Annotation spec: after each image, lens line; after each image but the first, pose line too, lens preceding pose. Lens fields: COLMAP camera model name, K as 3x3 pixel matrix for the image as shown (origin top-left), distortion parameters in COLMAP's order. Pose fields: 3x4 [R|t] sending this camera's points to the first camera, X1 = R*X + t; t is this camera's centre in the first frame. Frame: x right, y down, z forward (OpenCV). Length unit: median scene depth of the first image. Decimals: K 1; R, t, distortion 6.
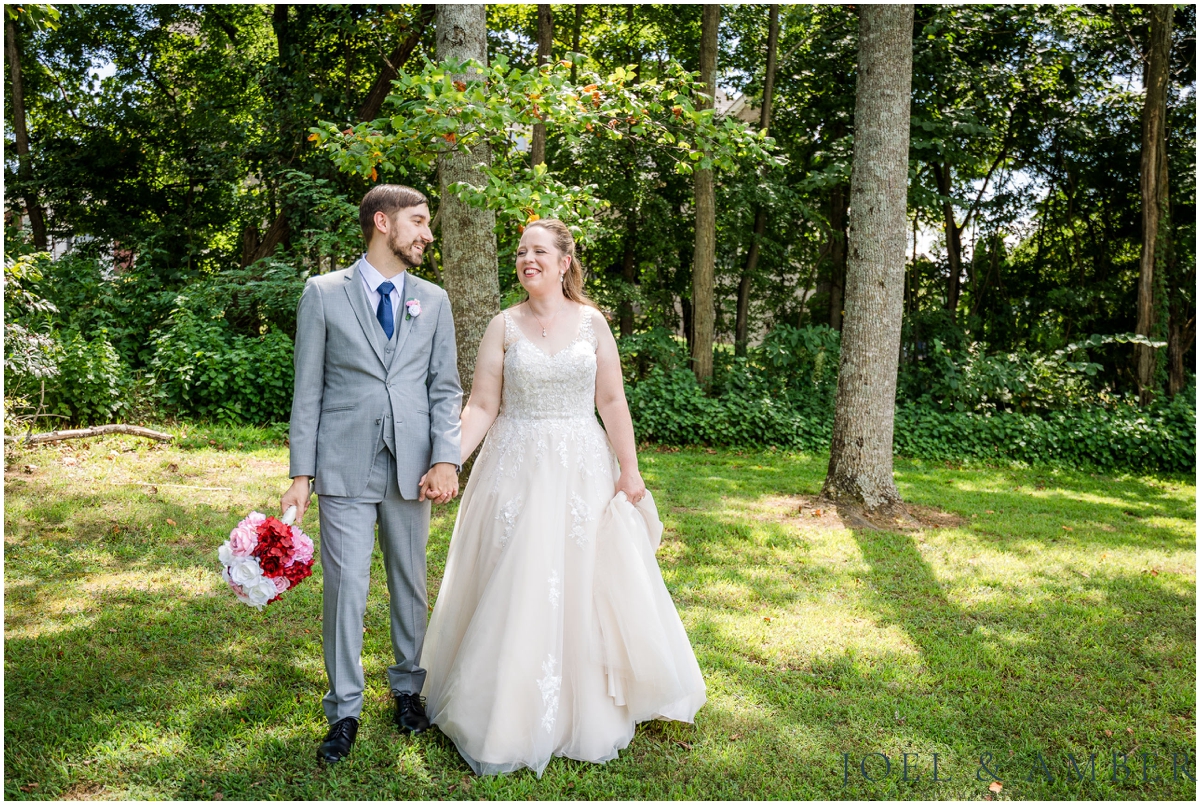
lens RADIAL K [[1328.7, 0, 595.1], [0, 1328.7, 411.6], [0, 0, 1]] dist [-0.080386, 0.000000]
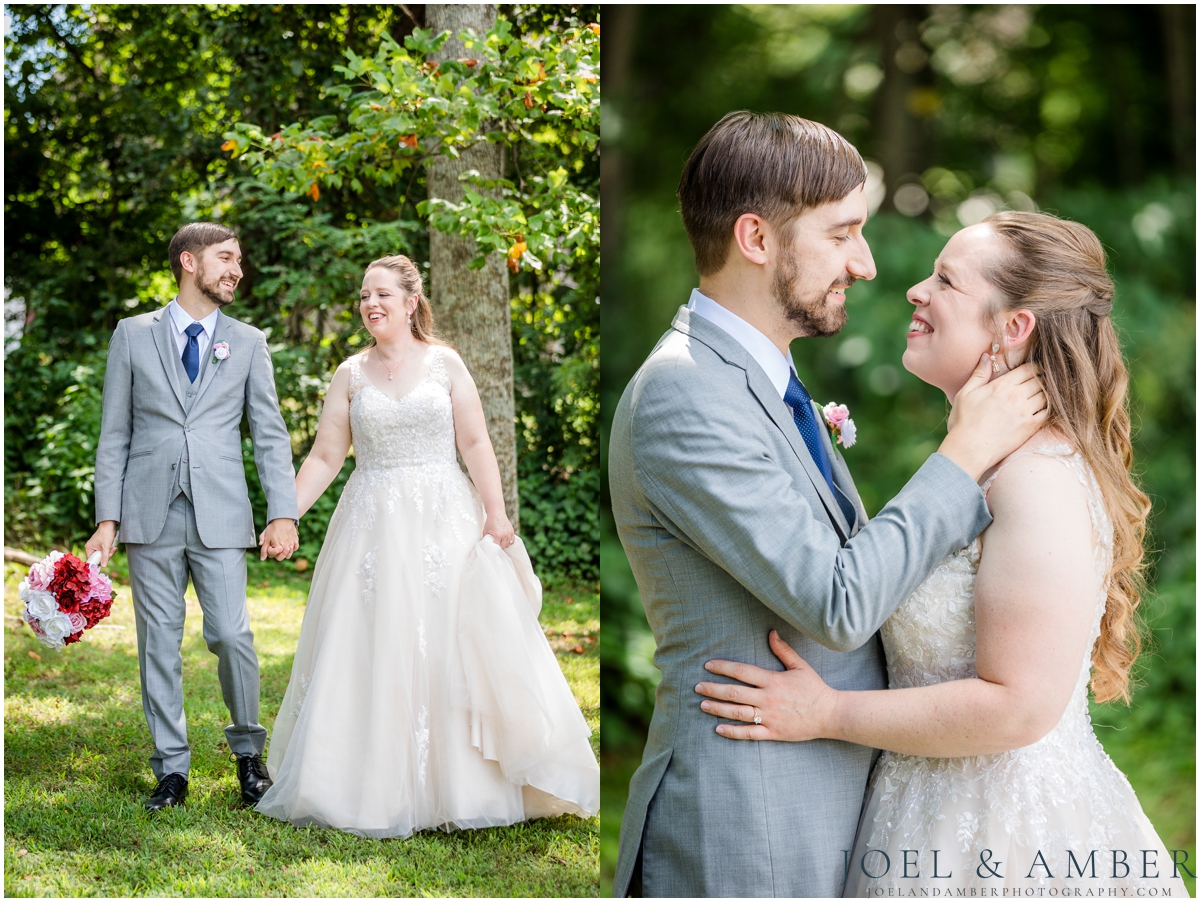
lens RADIAL K [[2929.3, 0, 600.3], [0, 2929.3, 451.5], [0, 0, 1]] dist [-0.354862, 0.000000]
pose [[0.985853, -0.005508, -0.167522, 0.266243], [-0.006283, 0.997543, -0.069778, 0.077254], [0.167495, 0.069843, 0.983396, -0.563259]]
